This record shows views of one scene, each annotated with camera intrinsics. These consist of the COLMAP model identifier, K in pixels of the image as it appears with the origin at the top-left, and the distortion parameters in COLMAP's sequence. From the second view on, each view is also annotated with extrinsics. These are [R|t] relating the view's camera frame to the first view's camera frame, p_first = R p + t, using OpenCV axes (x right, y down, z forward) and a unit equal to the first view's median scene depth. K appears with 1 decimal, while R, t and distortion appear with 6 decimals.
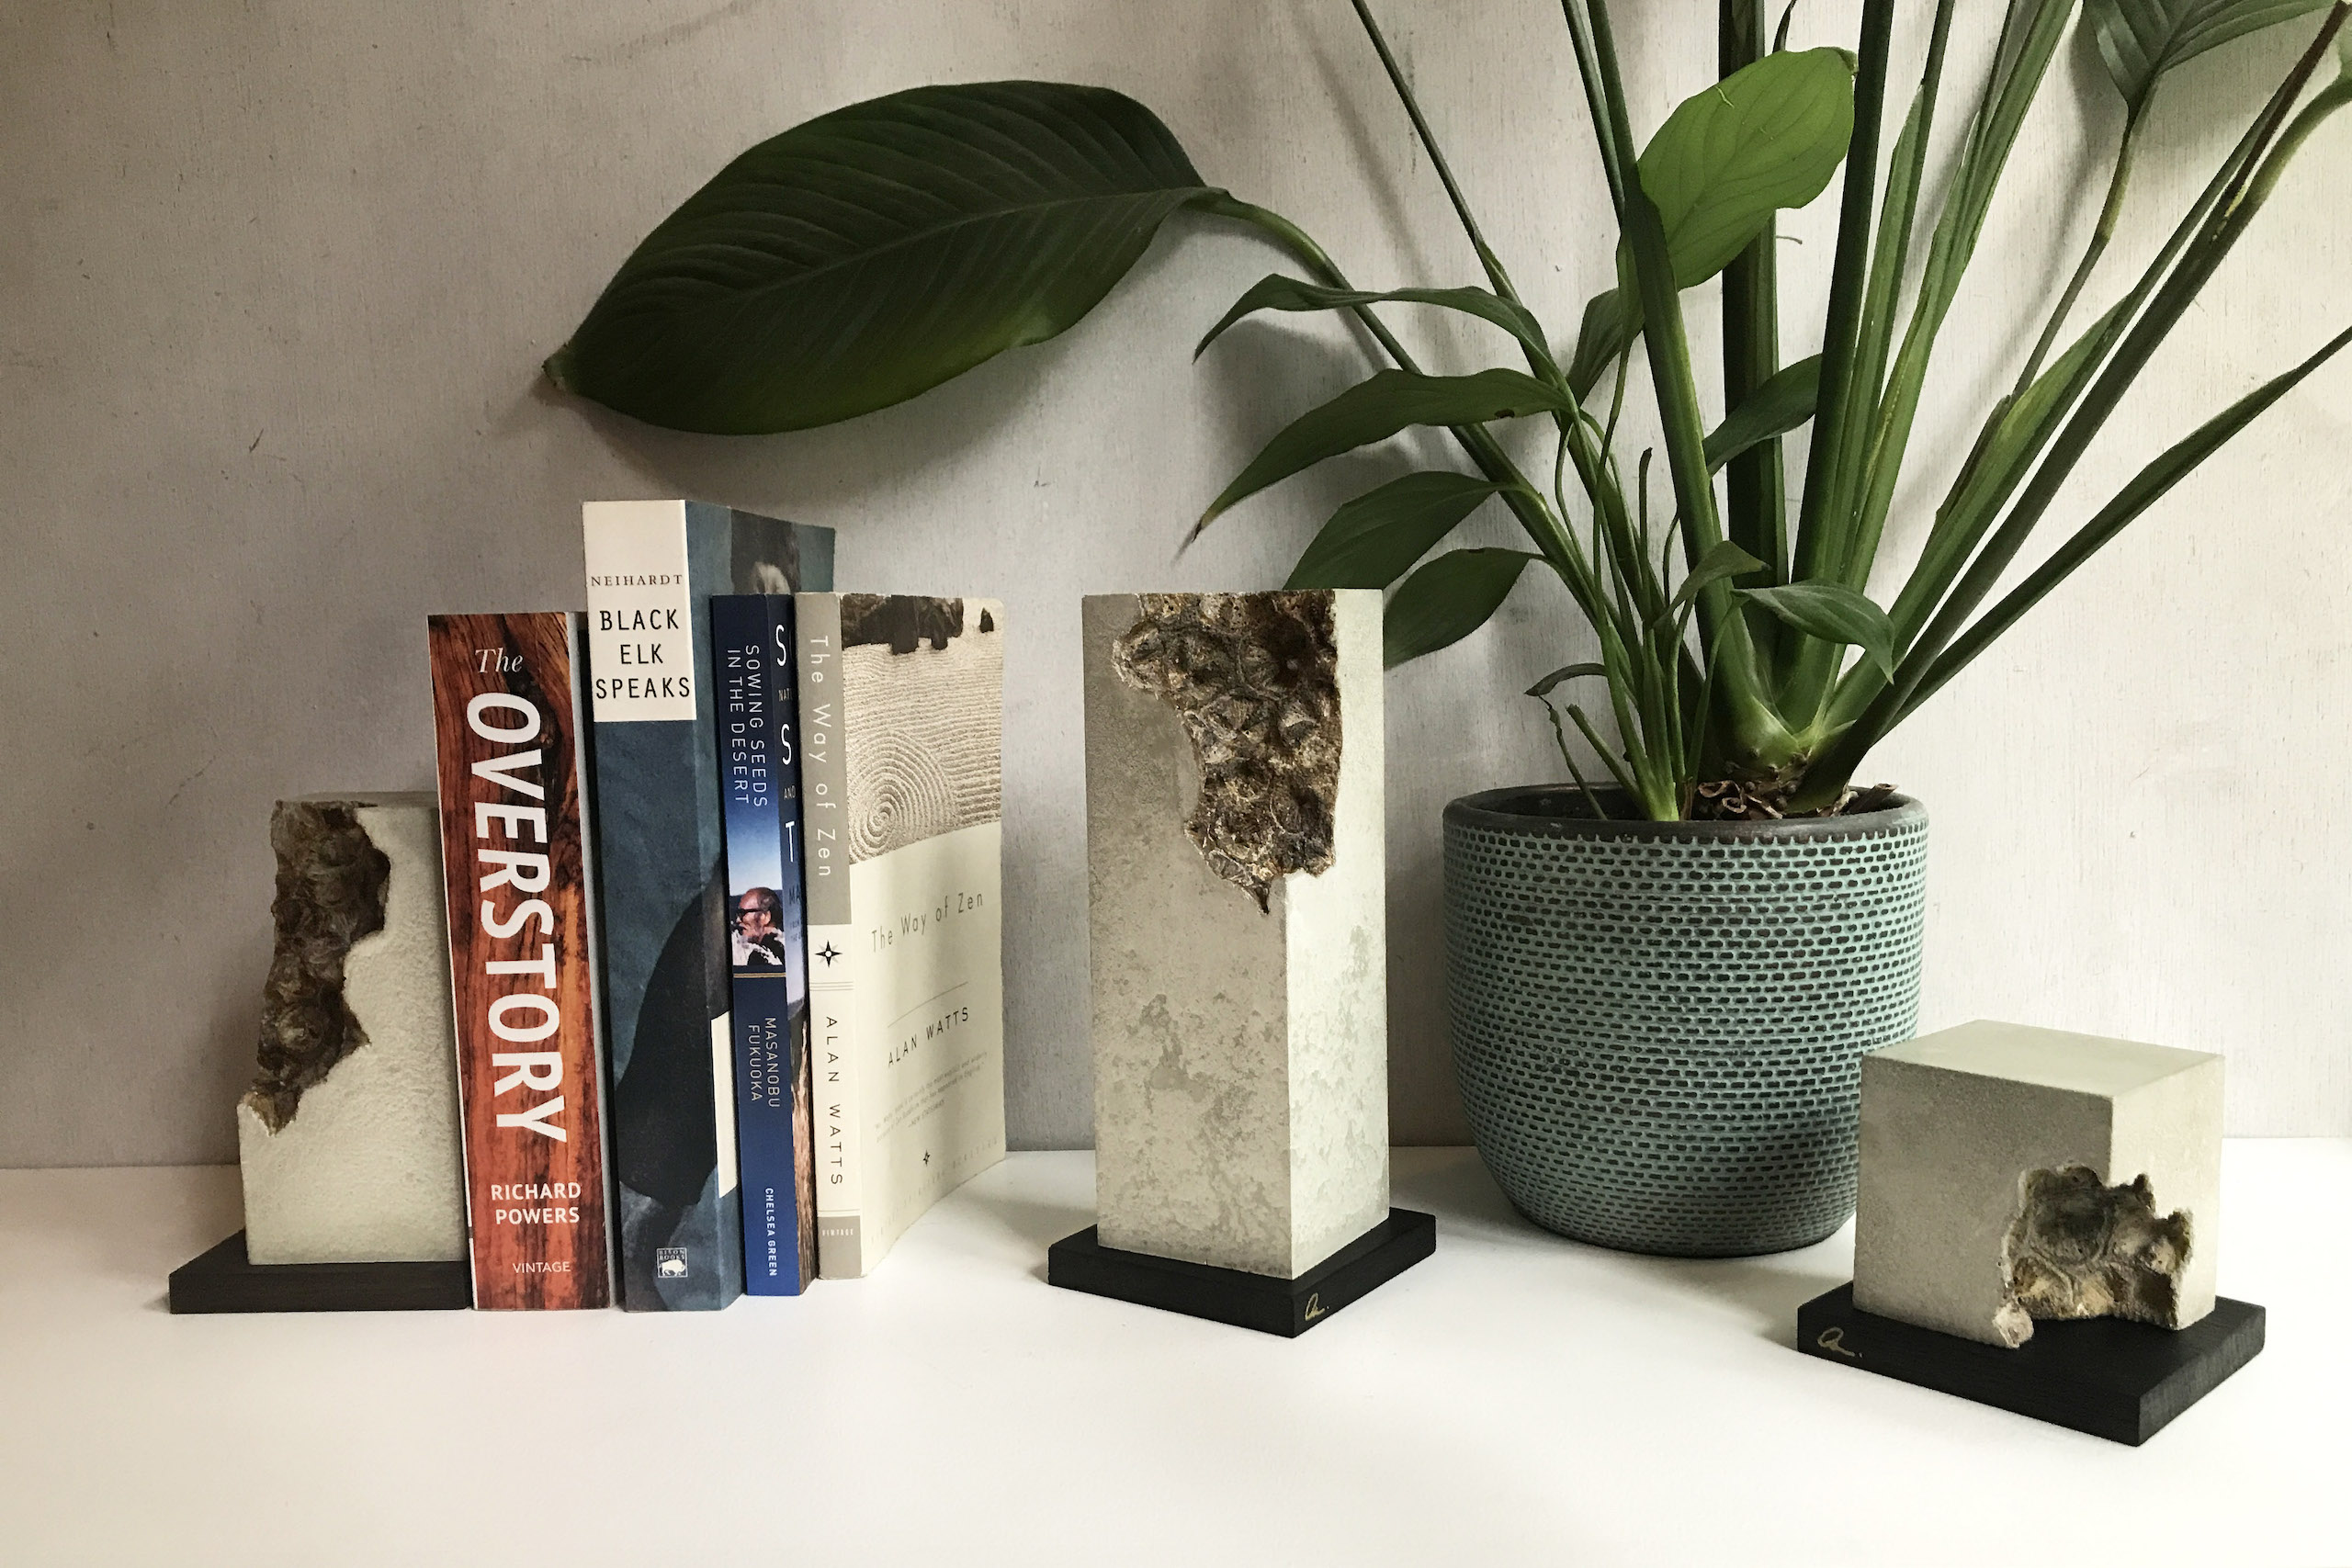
lens RADIAL K [[1947.9, 0, 1160.0], [0, 1947.9, 799.5], [0, 0, 1]] dist [0.041348, 0.037874]
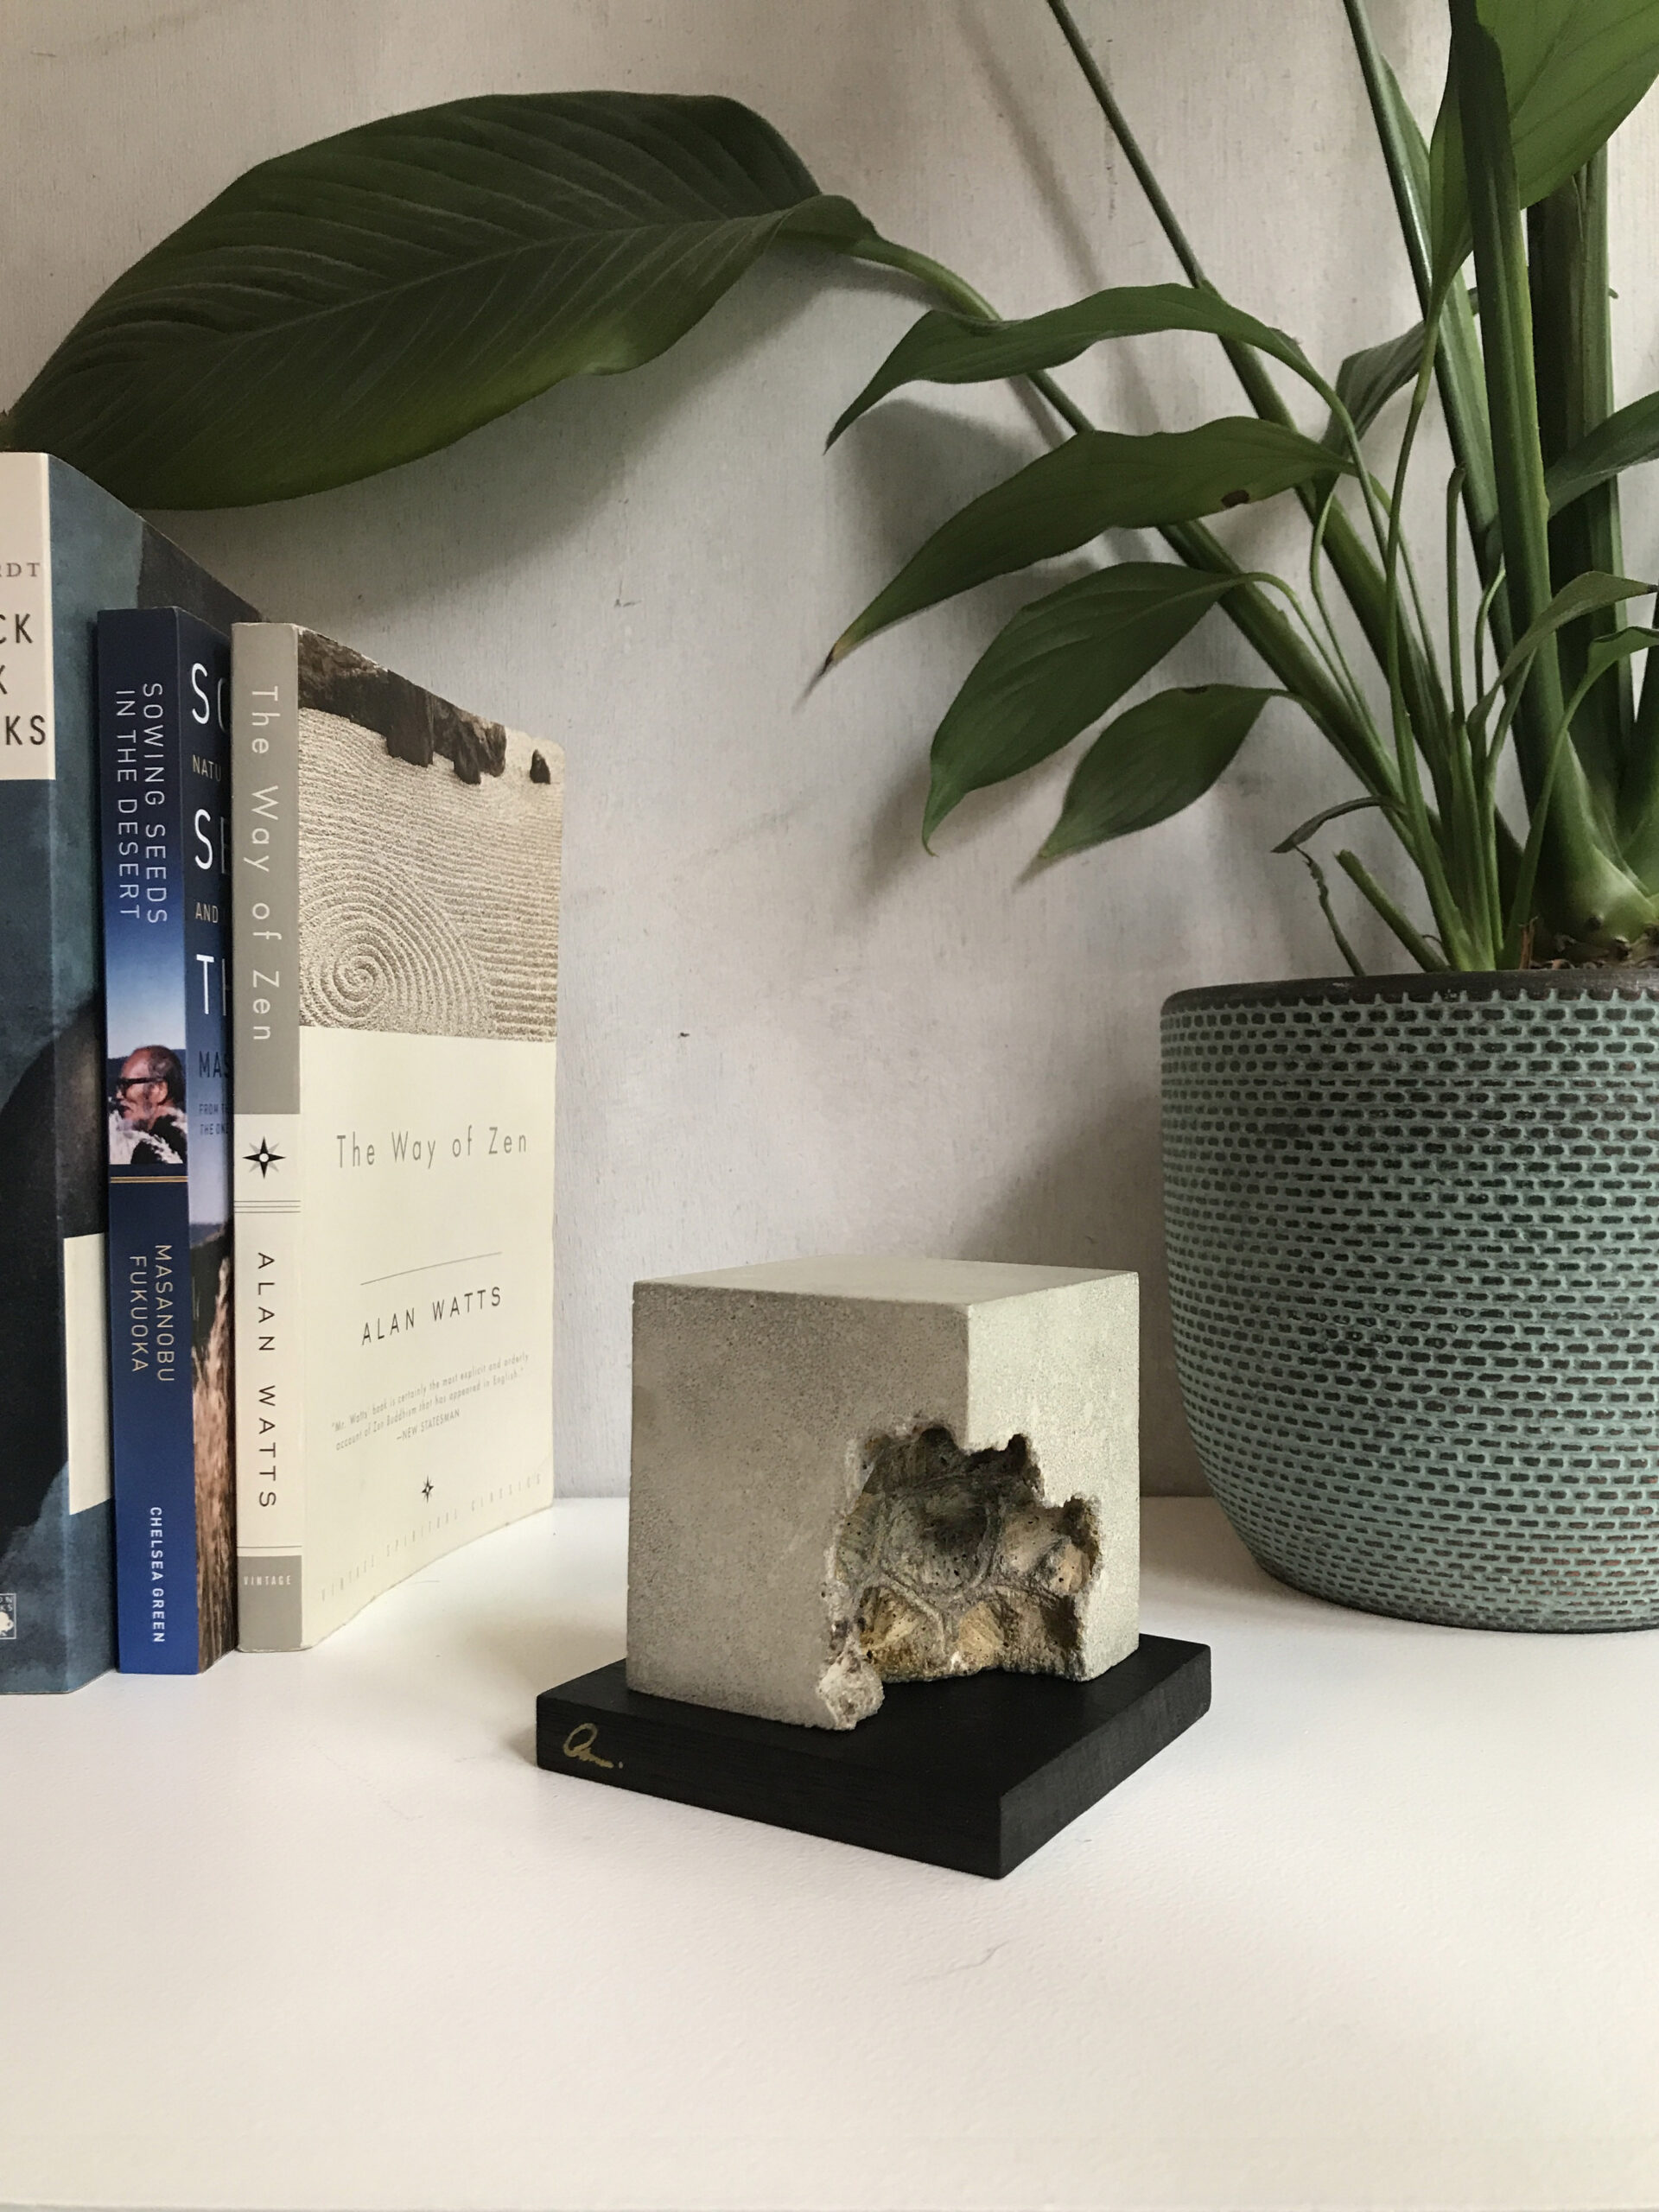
lens RADIAL K [[1873.7, 0, 836.3], [0, 1873.7, 1095.4], [0, 0, 1]] dist [-0.019179, 0.015904]
pose [[0.999796, 0.014331, 0.014226, 0.017975], [-0.013139, 0.996655, -0.080661, 0.106971], [-0.015334, 0.080458, 0.996640, 0.354248]]
